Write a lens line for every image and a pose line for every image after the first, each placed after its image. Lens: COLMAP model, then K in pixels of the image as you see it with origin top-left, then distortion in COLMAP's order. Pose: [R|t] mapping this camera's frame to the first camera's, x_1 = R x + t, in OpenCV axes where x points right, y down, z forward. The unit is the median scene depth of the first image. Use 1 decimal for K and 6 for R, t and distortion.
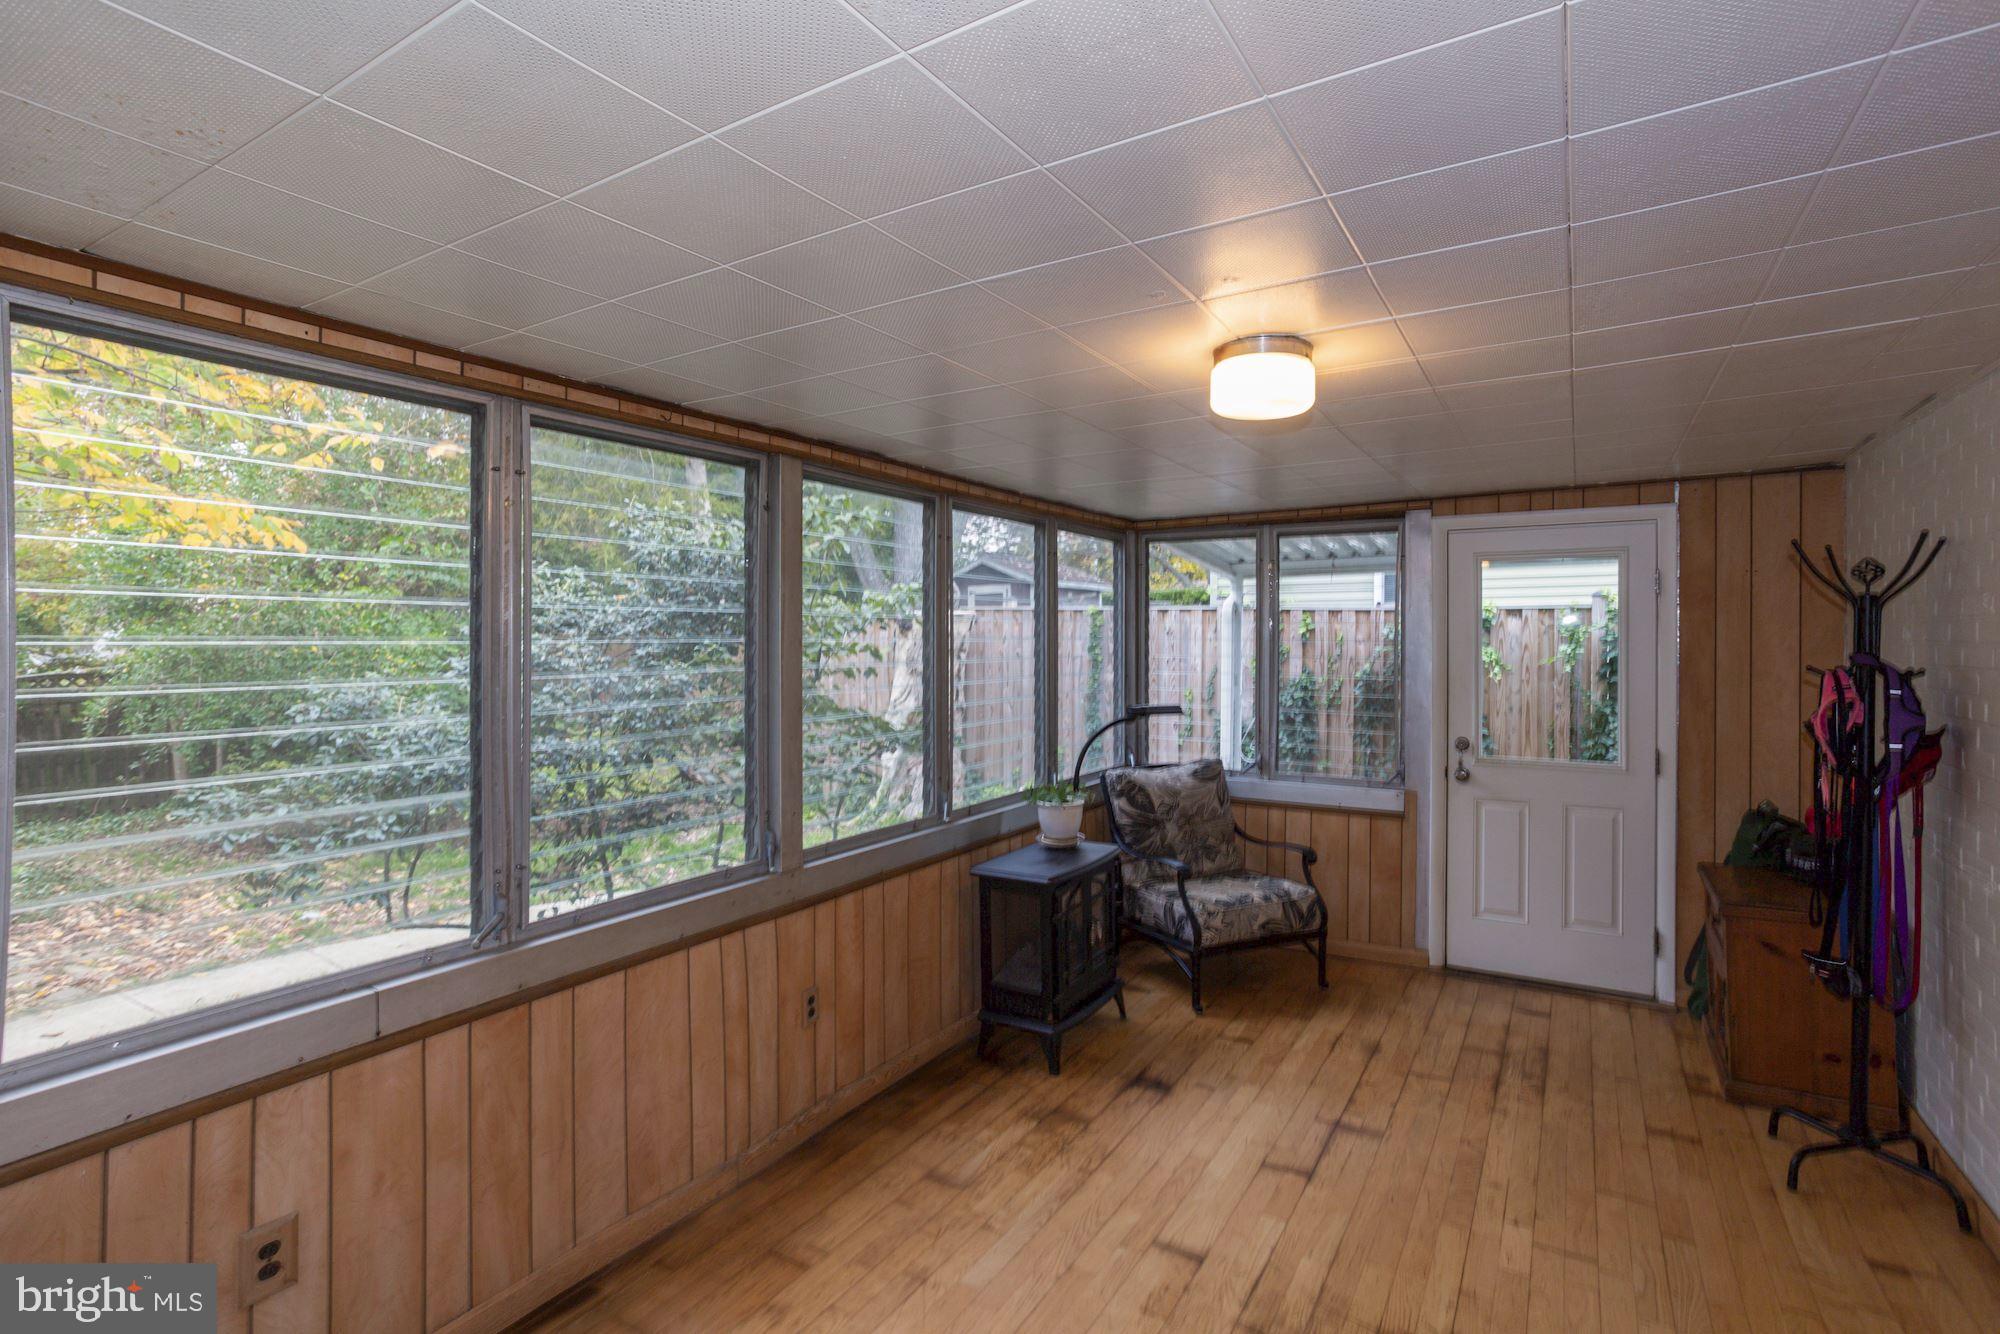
lens RADIAL K [[960.2, 0, 983.0], [0, 960.2, 654.6], [0, 0, 1]] dist [-0.038860, 0.019752]
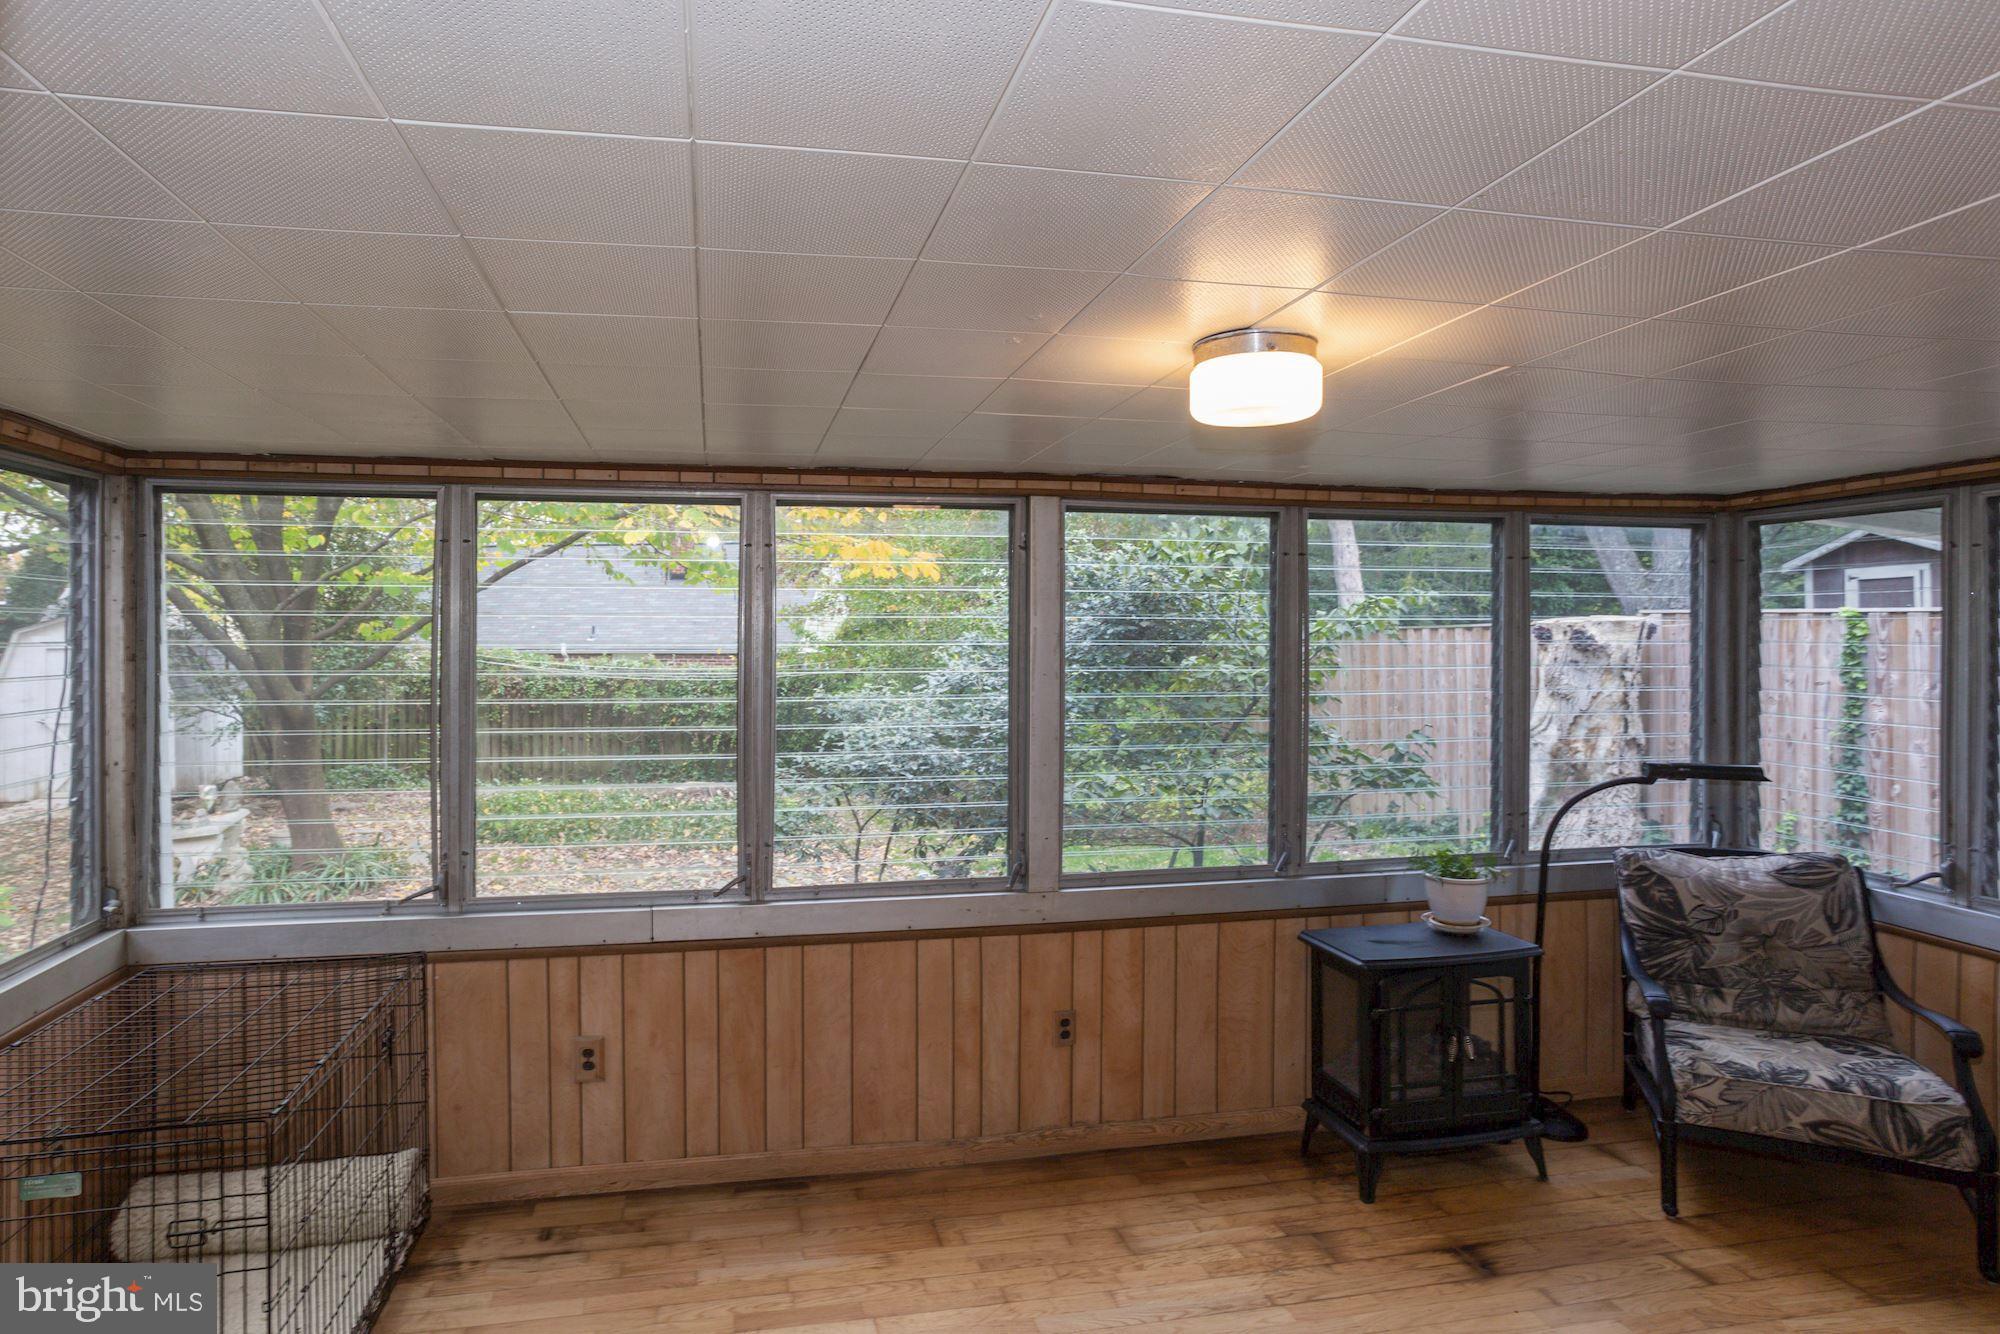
lens RADIAL K [[1036.2, 0, 905.4], [0, 1036.2, 653.1], [0, 0, 1]] dist [-0.043478, 0.013194]
pose [[0.676170, 0.013083, -0.736629, 0.463273], [-0.013252, 0.999897, 0.005594, -0.034462], [0.736626, 0.005979, 0.676274, 0.112651]]
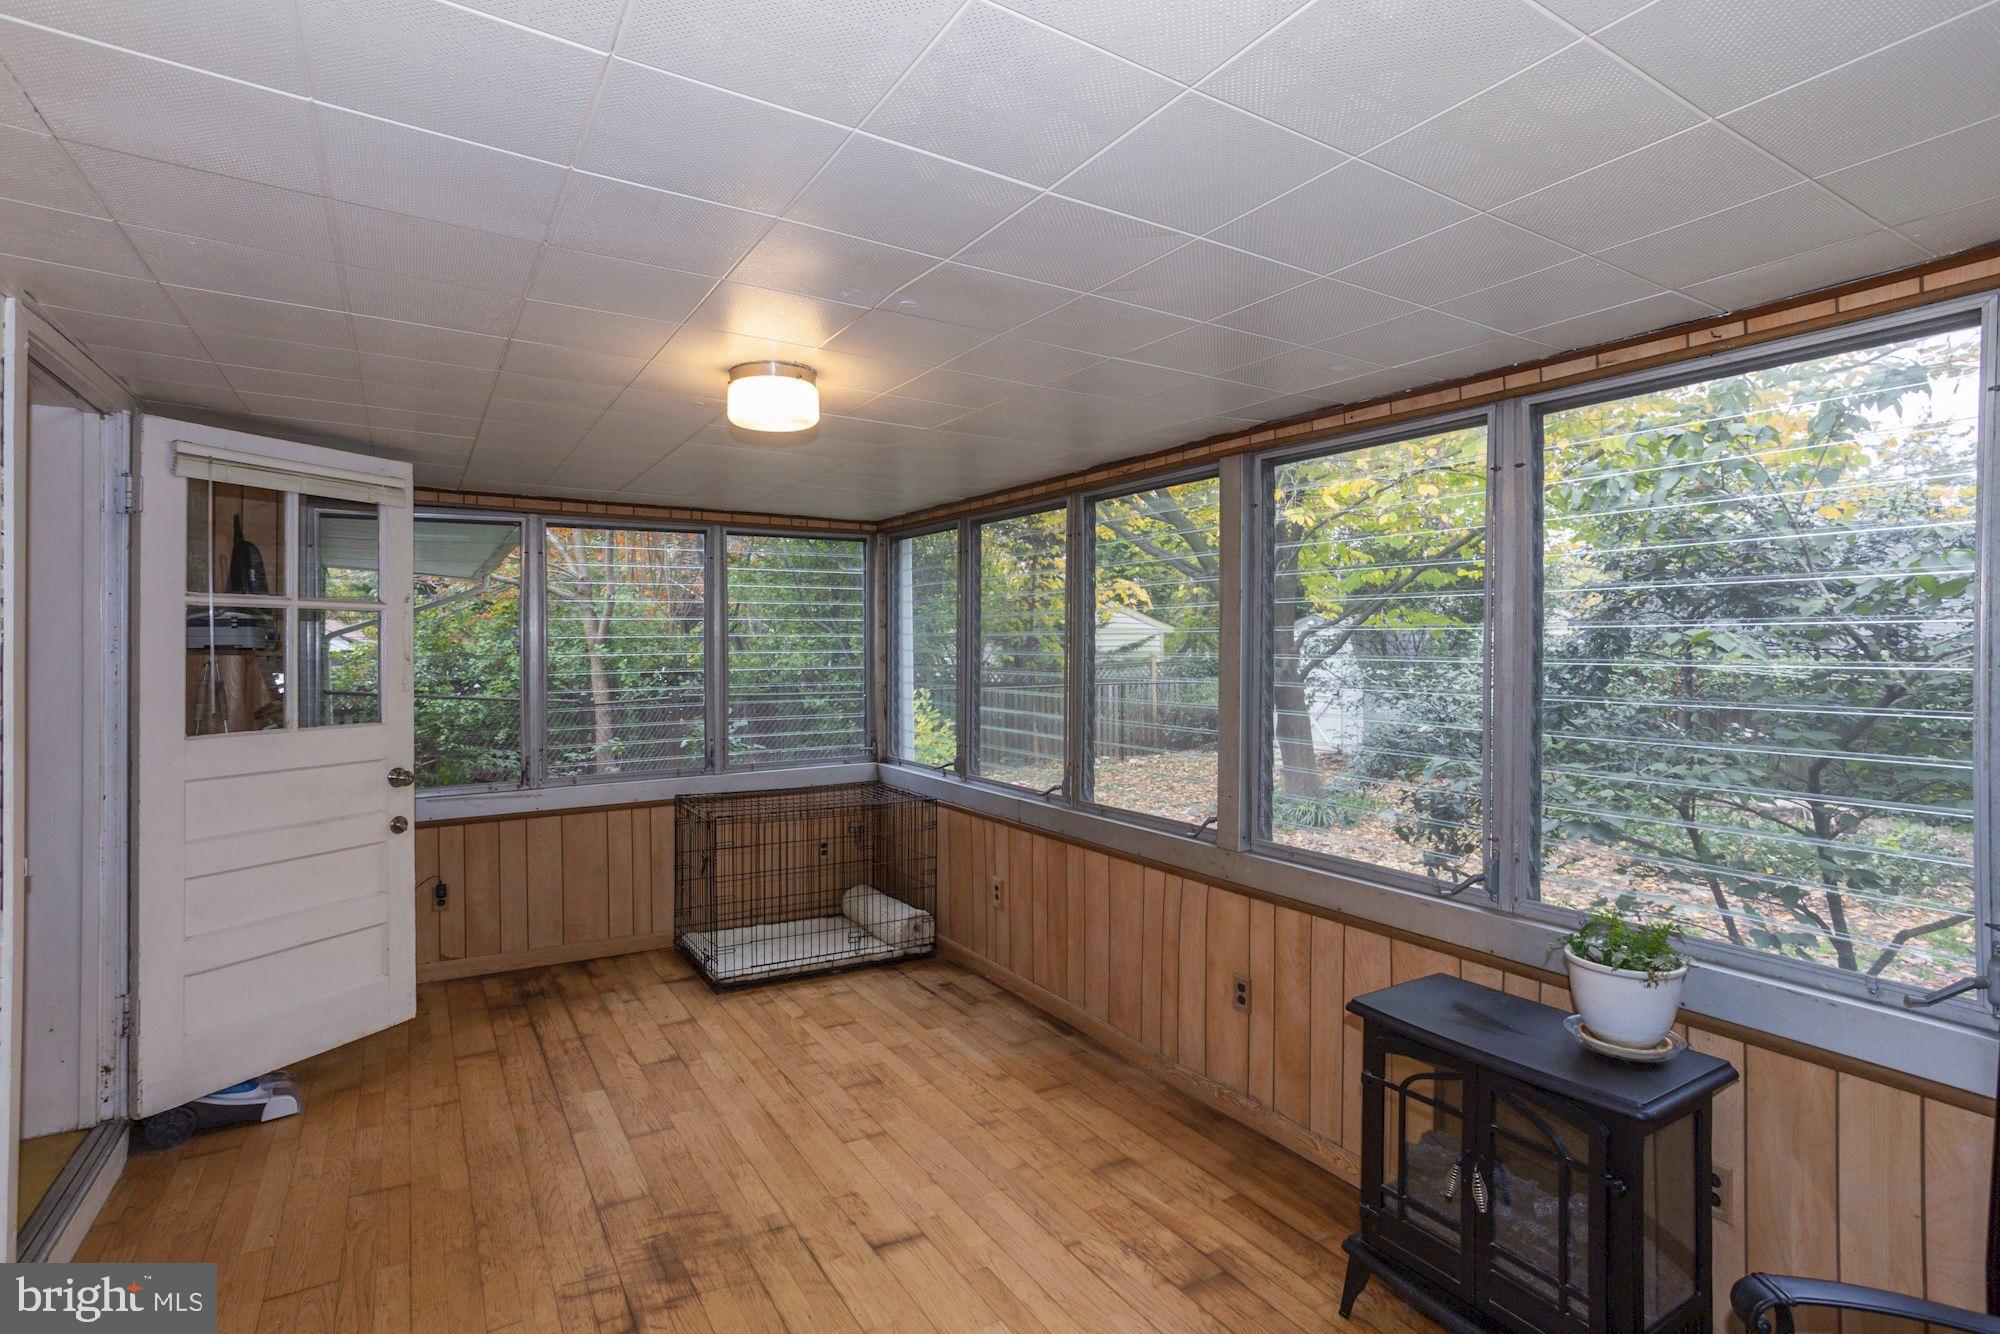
lens RADIAL K [[960.2, 0, 1016.0], [0, 960.2, 658.1], [0, 0, 1]] dist [-0.038860, 0.019752]
pose [[-0.423713, 0.010071, -0.905741, 0.749077], [-0.018639, 0.999630, 0.019834, -0.000641], [0.905605, 0.025286, -0.423368, 1.085667]]
